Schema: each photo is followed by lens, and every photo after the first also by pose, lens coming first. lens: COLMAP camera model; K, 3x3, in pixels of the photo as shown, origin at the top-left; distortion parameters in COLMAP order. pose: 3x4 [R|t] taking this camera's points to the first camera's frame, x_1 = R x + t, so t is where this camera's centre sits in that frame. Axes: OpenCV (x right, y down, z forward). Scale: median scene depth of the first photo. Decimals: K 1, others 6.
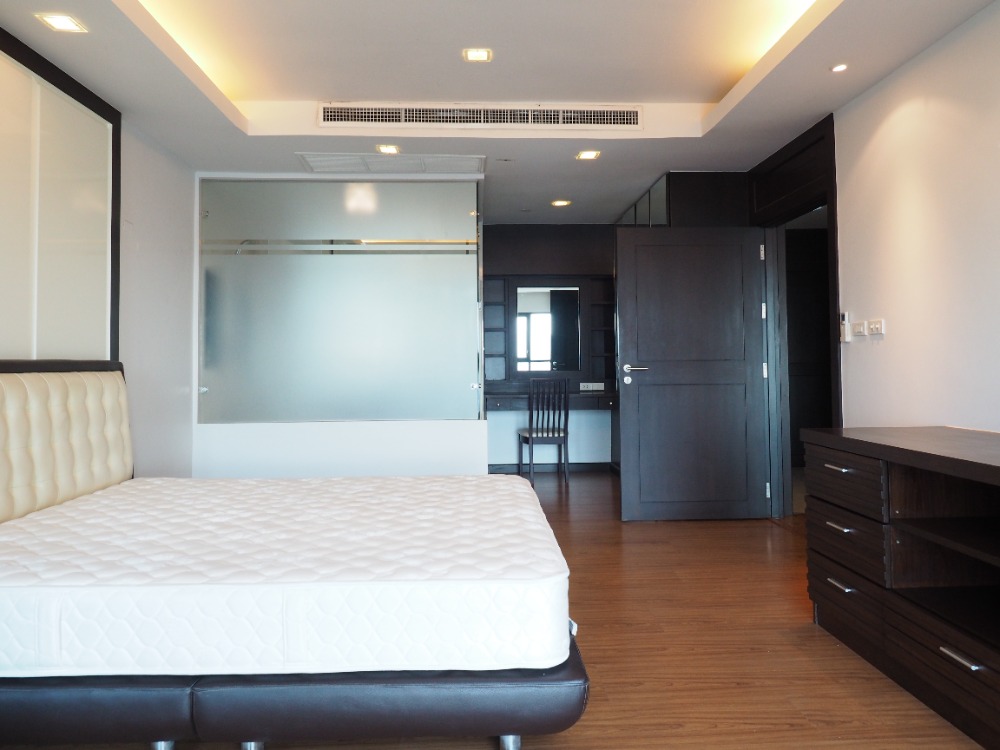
lens RADIAL K [[741.3, 0, 501.0], [0, 741.3, 333.5], [0, 0, 1]] dist [0.002822, 0.010375]
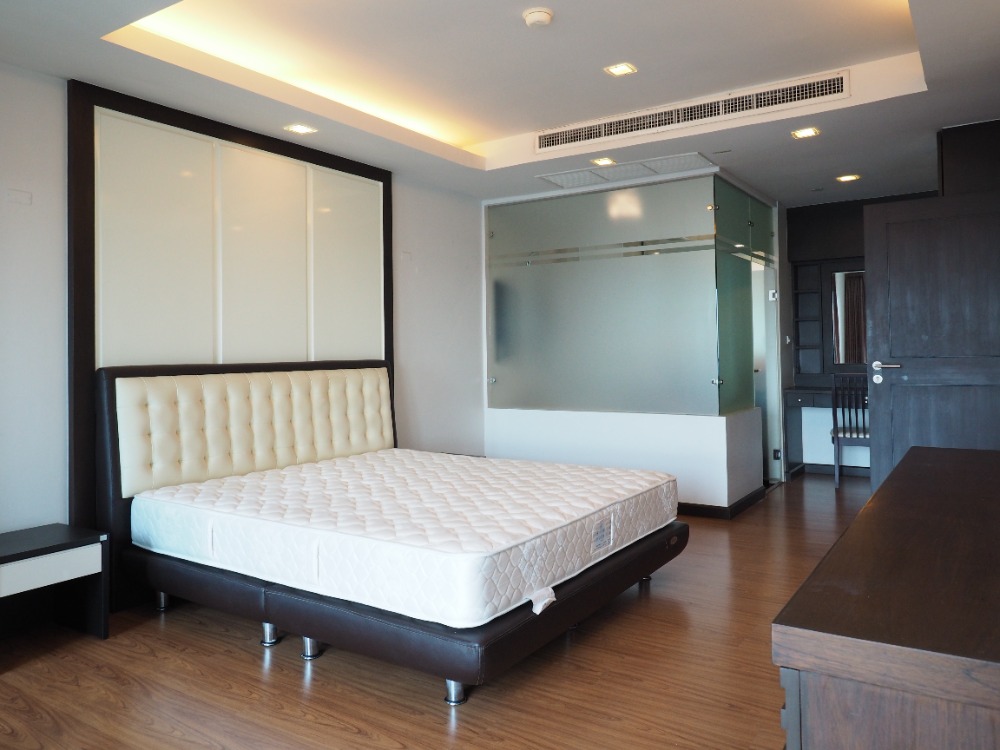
lens RADIAL K [[741.3, 0, 501.0], [0, 741.3, 333.5], [0, 0, 1]] dist [0.002822, 0.010375]
pose [[0.809298, -0.018610, -0.587104, 0.368594], [0.031353, 0.999442, 0.011540, -0.016831], [0.586561, -0.027747, 0.809430, 0.035317]]
